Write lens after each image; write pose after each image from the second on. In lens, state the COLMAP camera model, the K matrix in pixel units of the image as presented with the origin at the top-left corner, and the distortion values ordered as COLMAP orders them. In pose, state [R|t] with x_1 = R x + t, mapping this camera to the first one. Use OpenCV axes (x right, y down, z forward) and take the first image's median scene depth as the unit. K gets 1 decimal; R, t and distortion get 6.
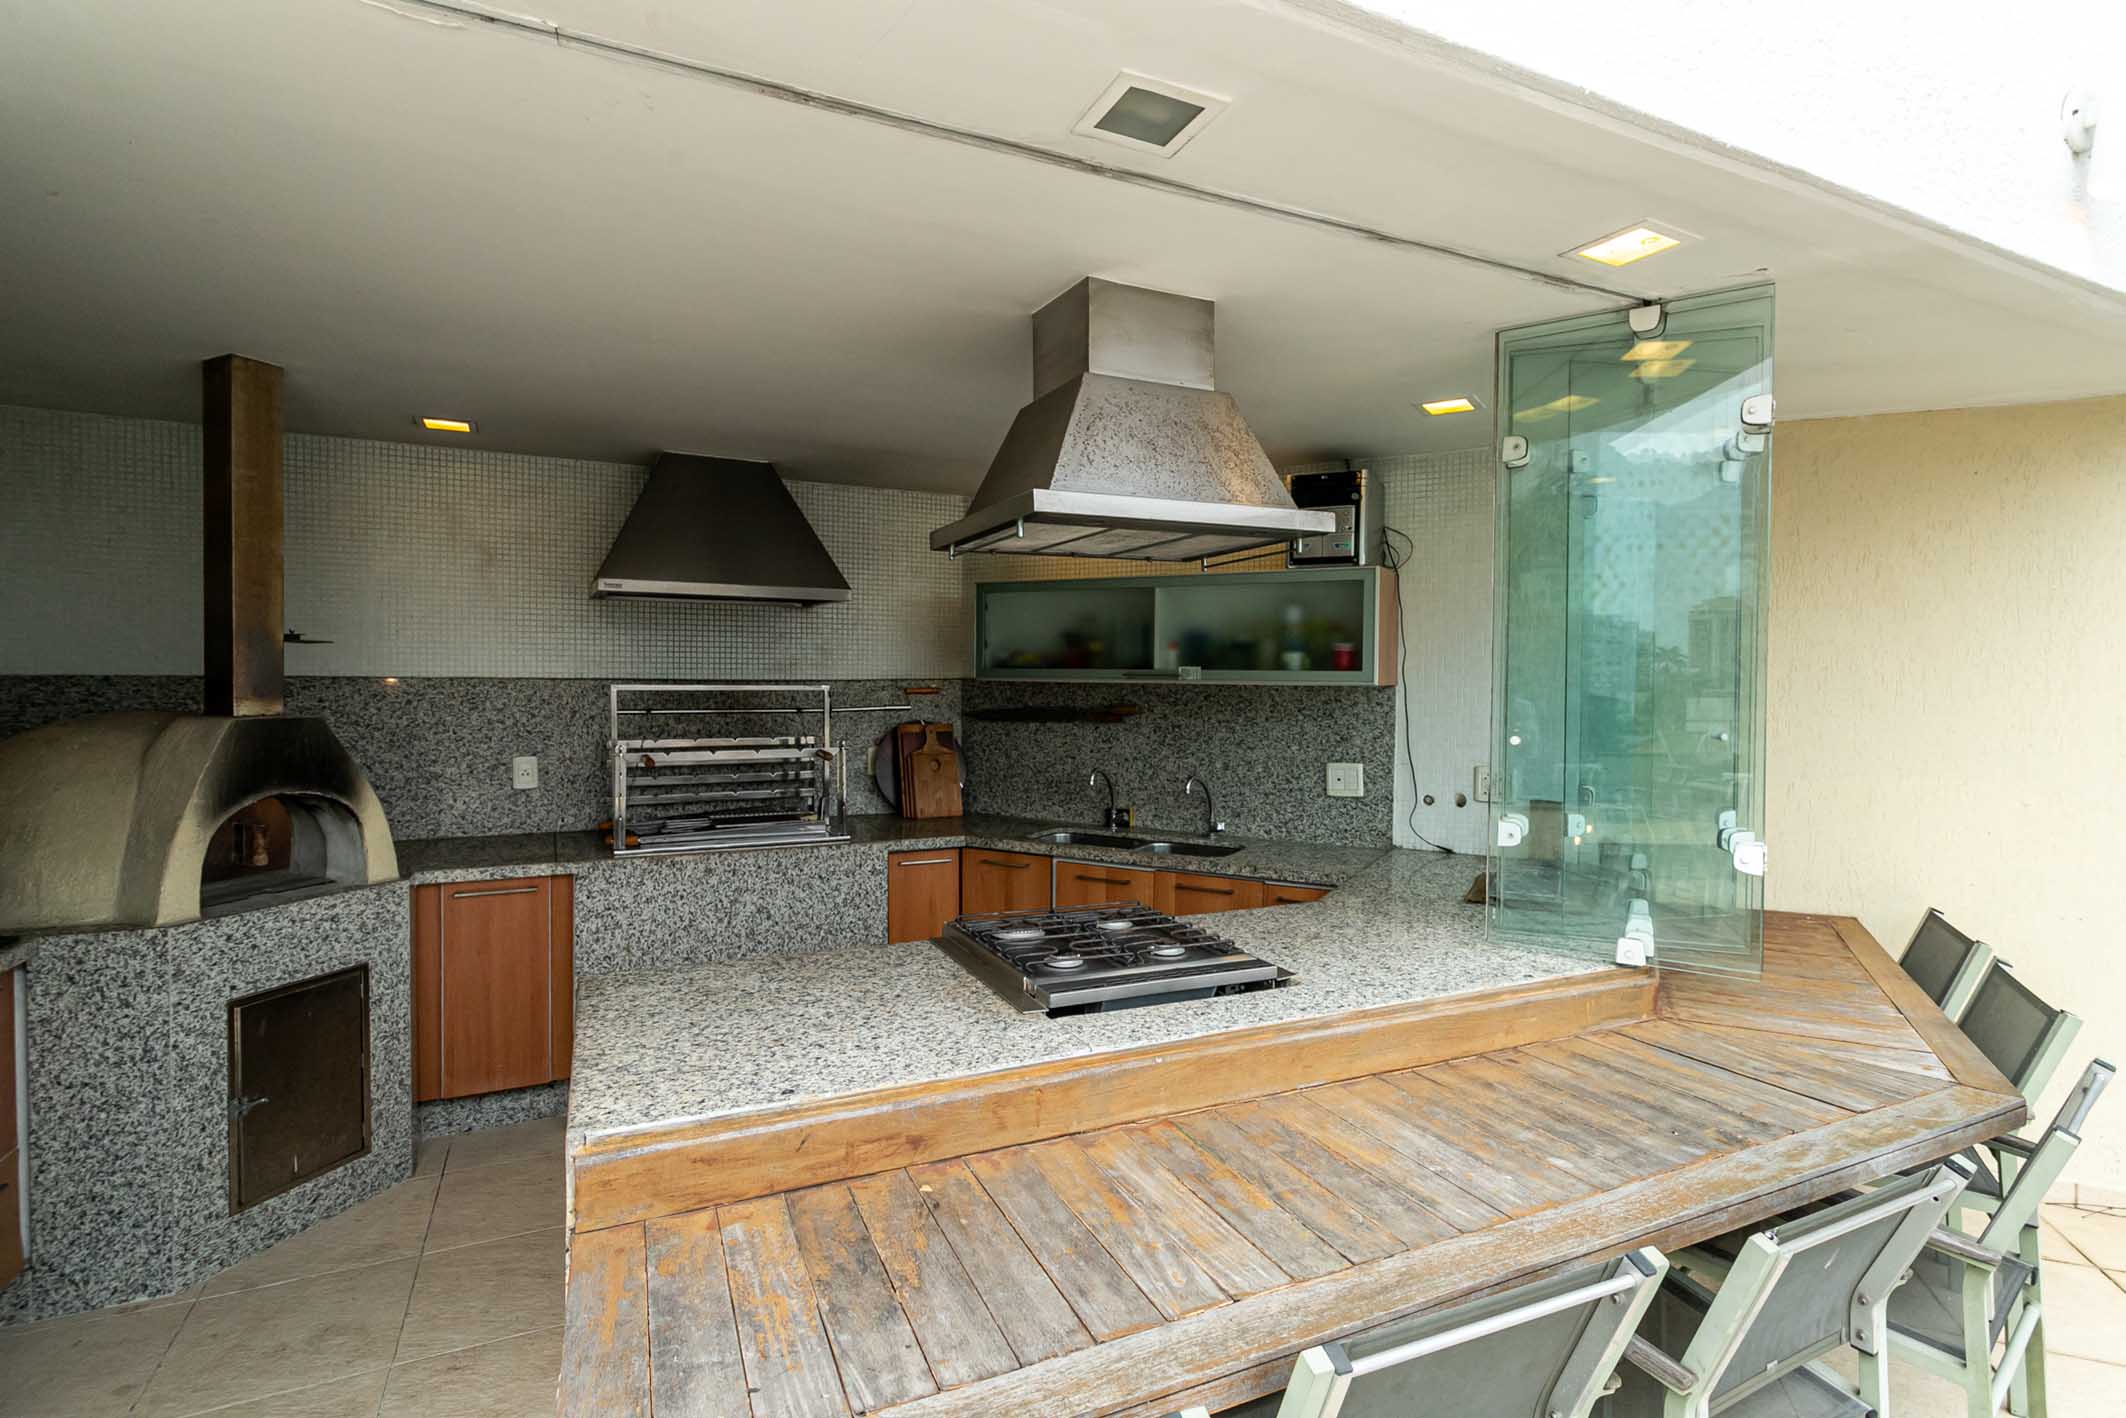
lens RADIAL K [[1010.4, 0, 1061.6], [0, 1010.4, 697.5], [0, 0, 1]] dist [-0.001213, 0.000577]
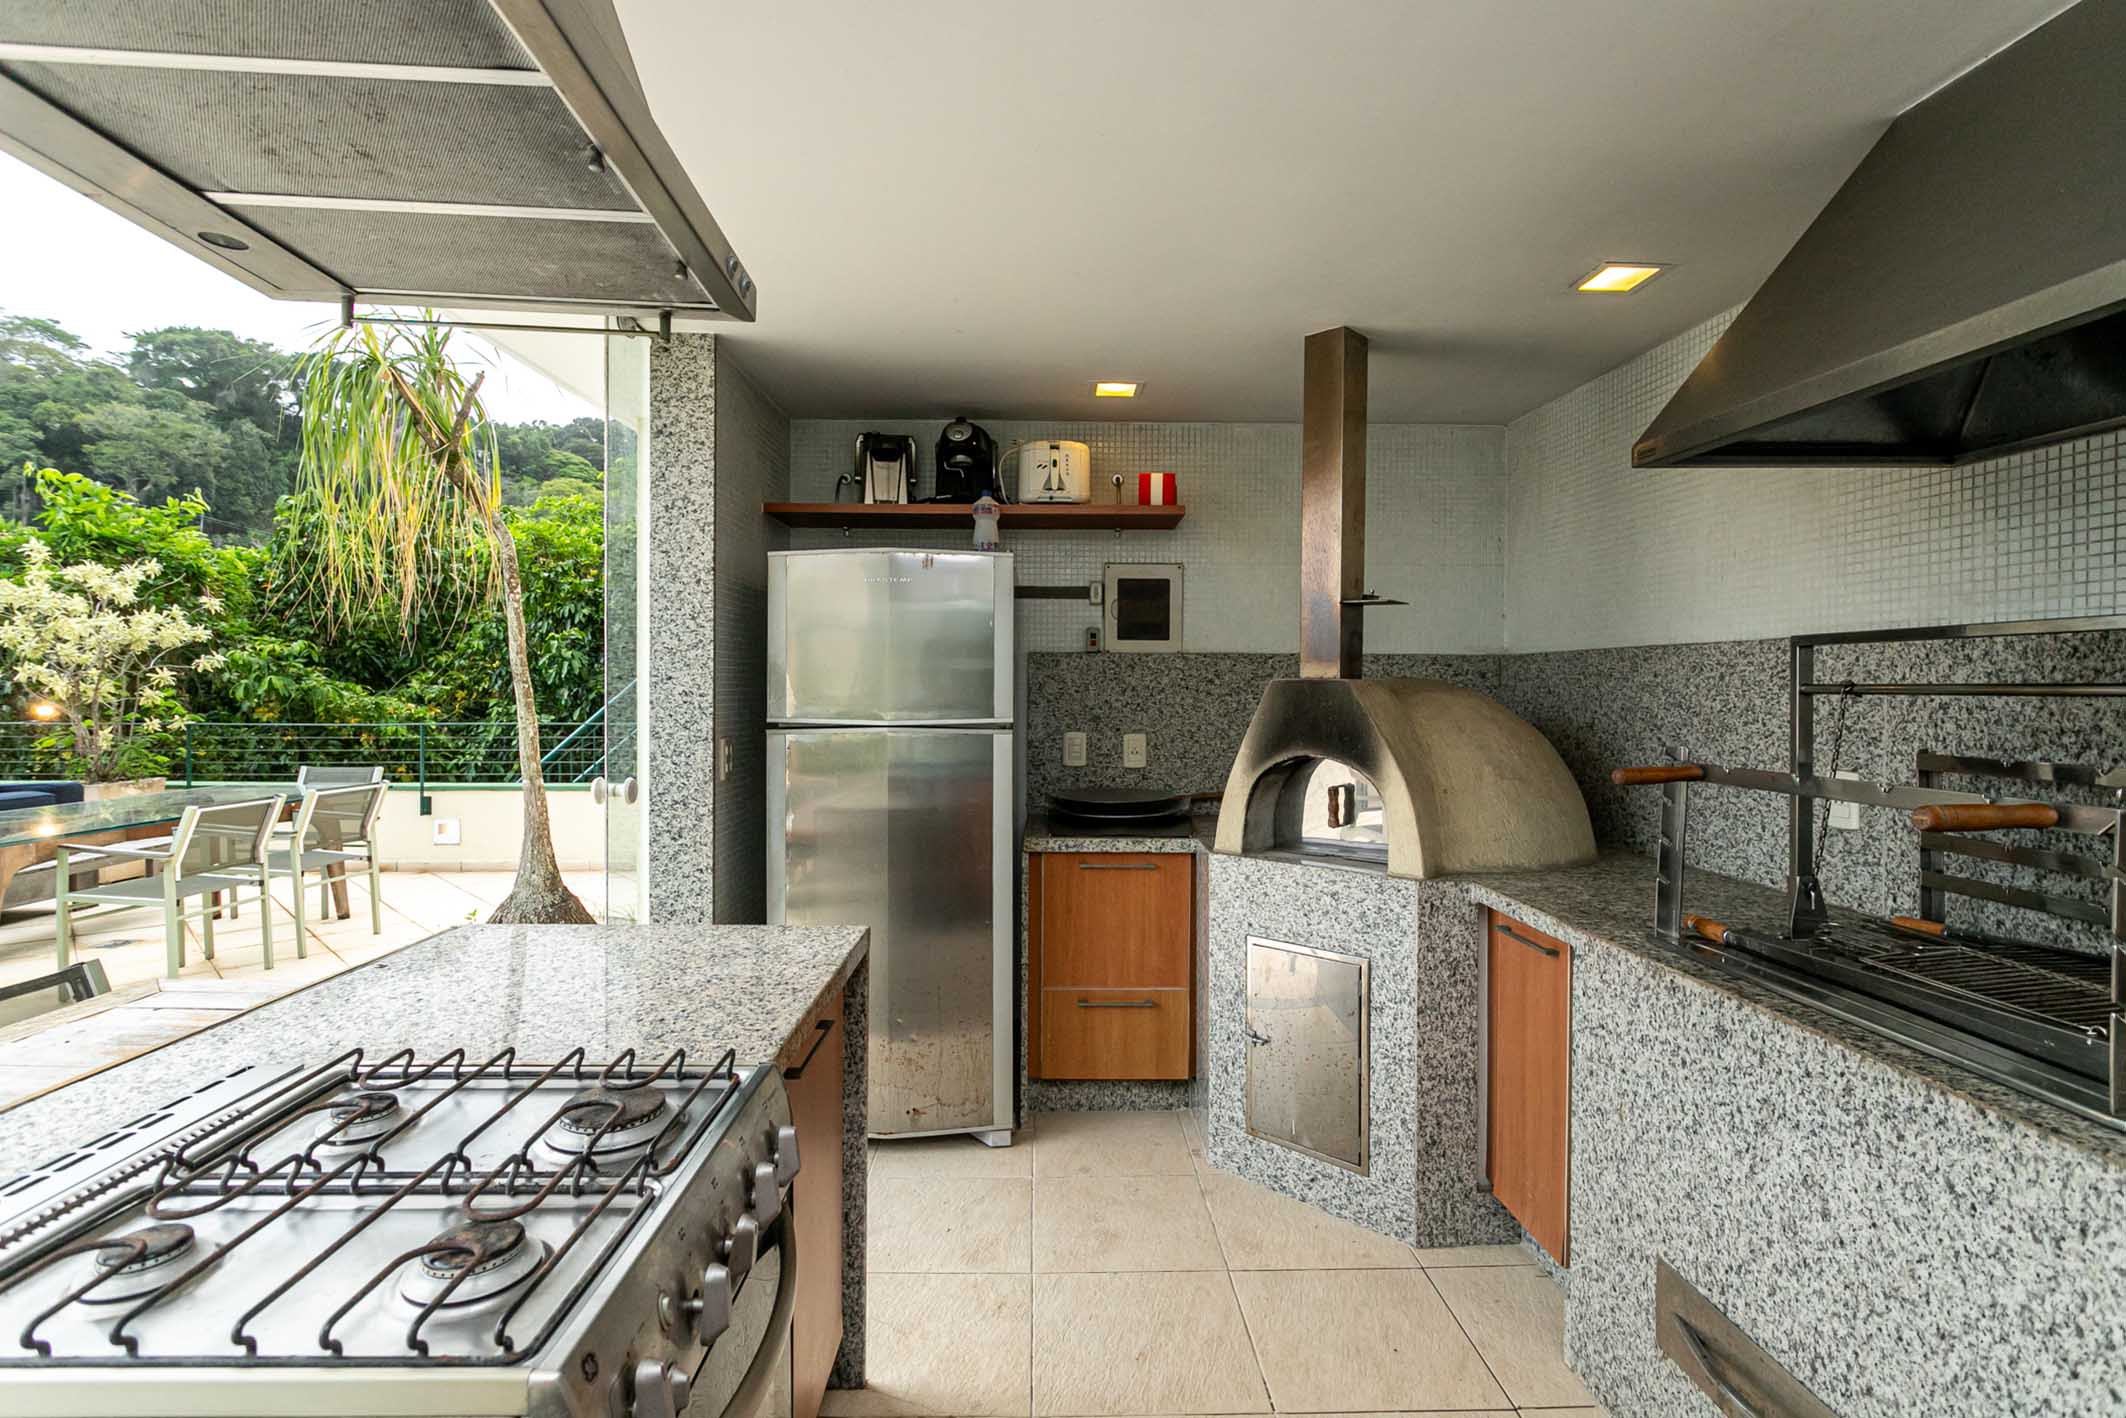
lens RADIAL K [[1010.4, 0, 1061.6], [0, 1010.4, 697.5], [0, 0, 1]] dist [-0.001213, 0.000577]
pose [[-0.408479, 0.000256, -0.912768, 0.177347], [-0.030610, 0.999434, 0.013979, 0.022844], [0.912254, 0.033650, -0.408240, 0.860050]]
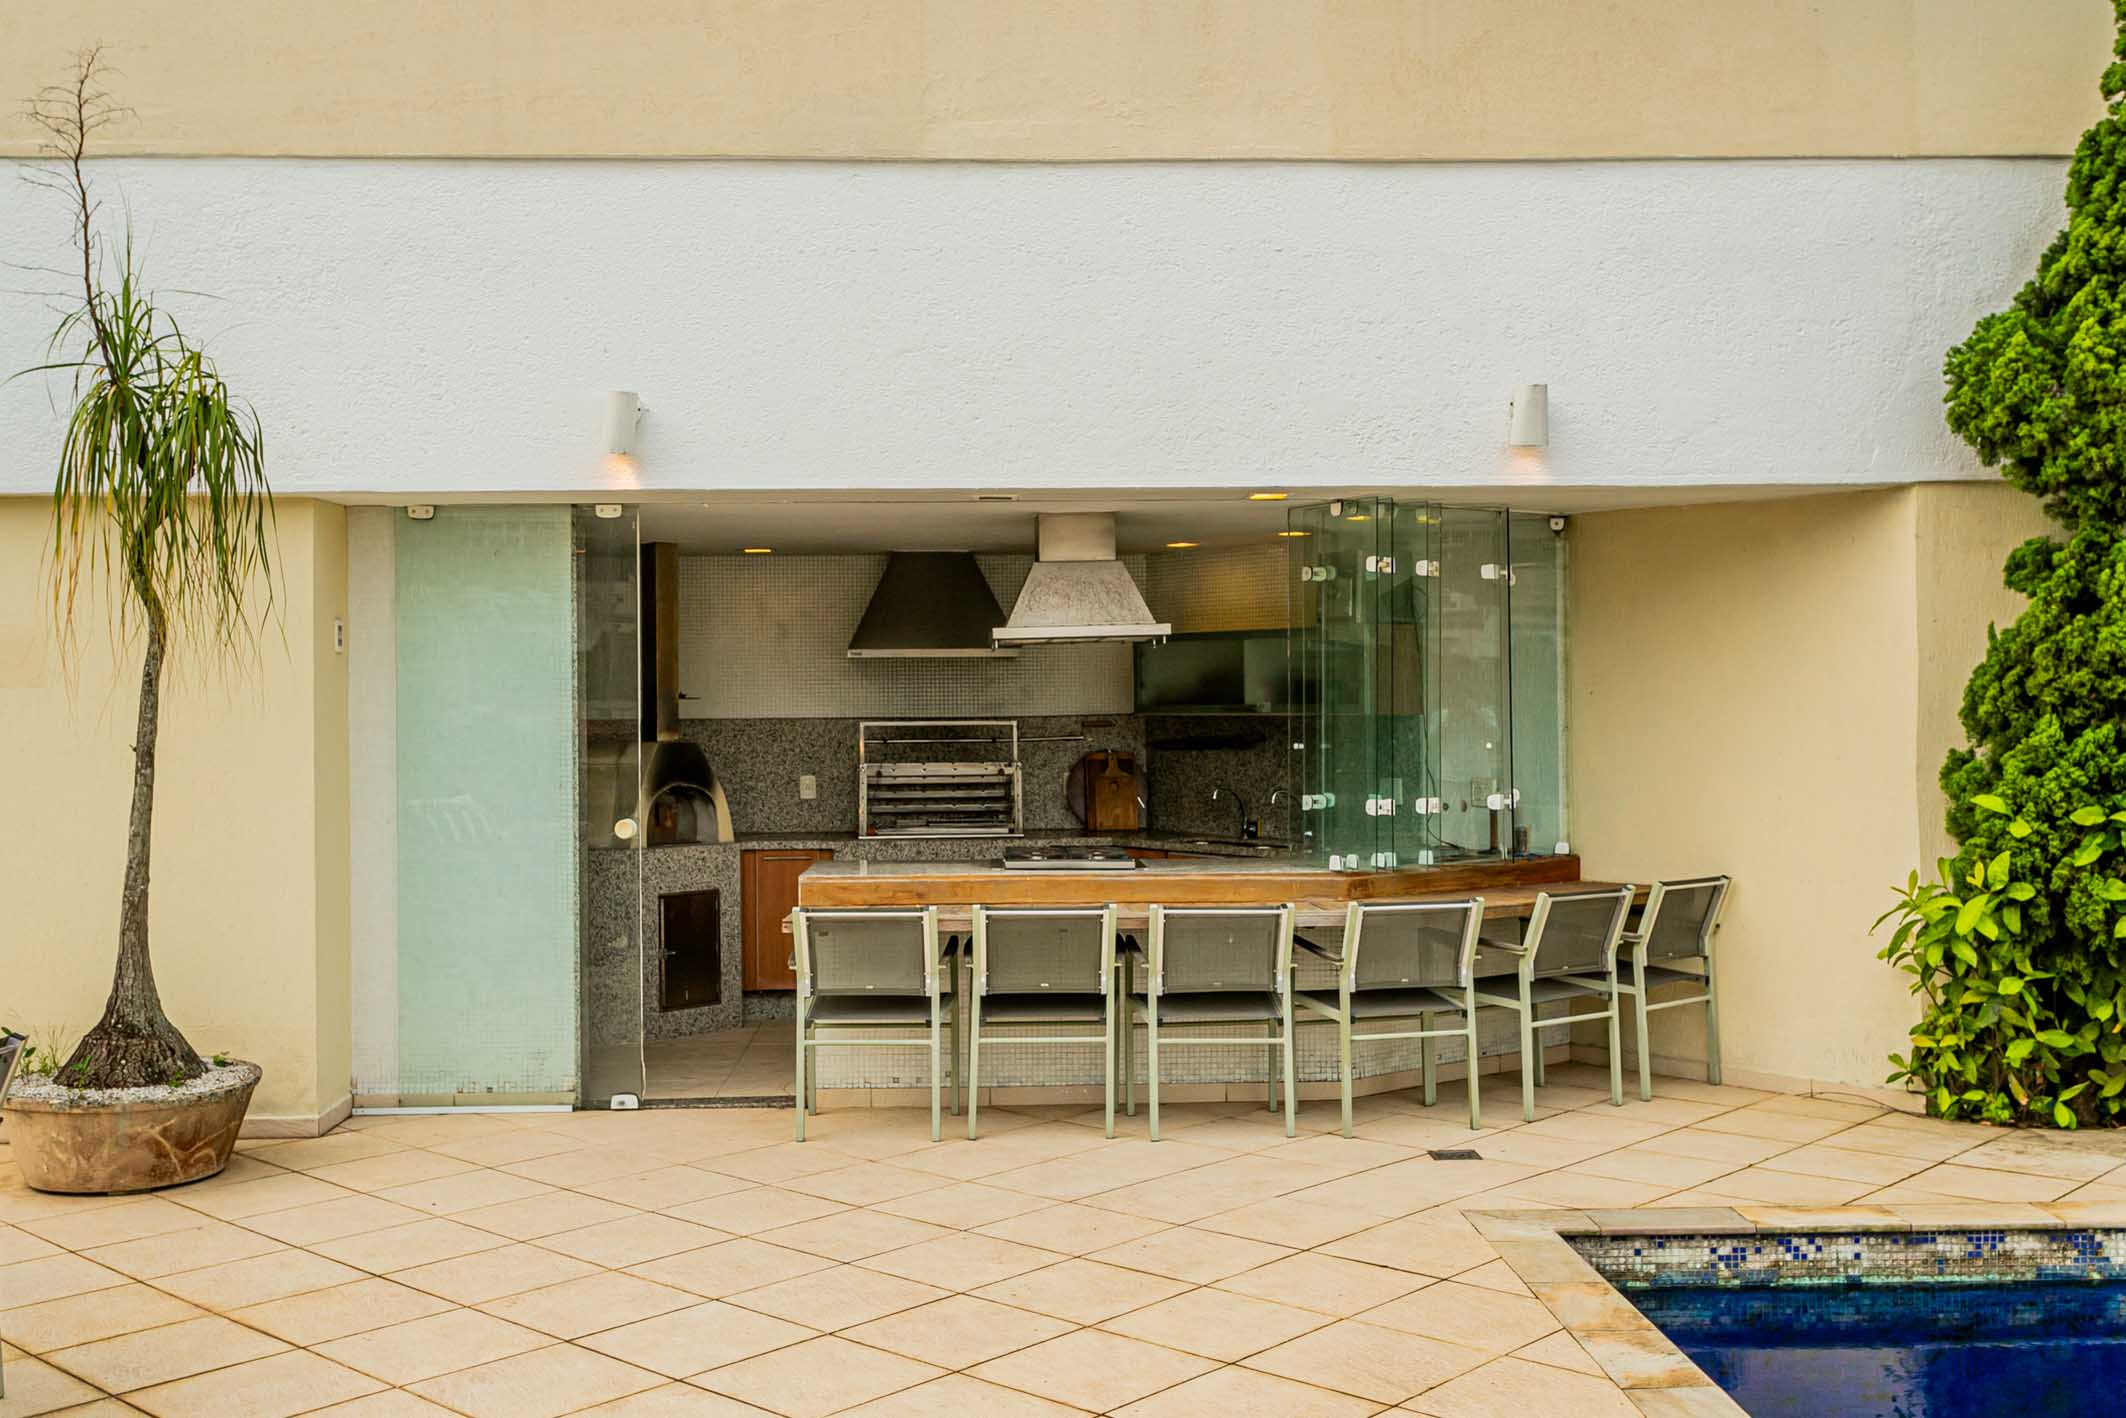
lens RADIAL K [[2168.8, 0, 1063.0], [0, 2168.8, 709.0], [0, 0, 1]] dist [0.007048, -0.001328]
pose [[0.920727, -0.015649, -0.389894, 0.969547], [0.008209, 0.999751, -0.020741, 0.033312], [0.390122, 0.015896, 0.920626, -1.630688]]
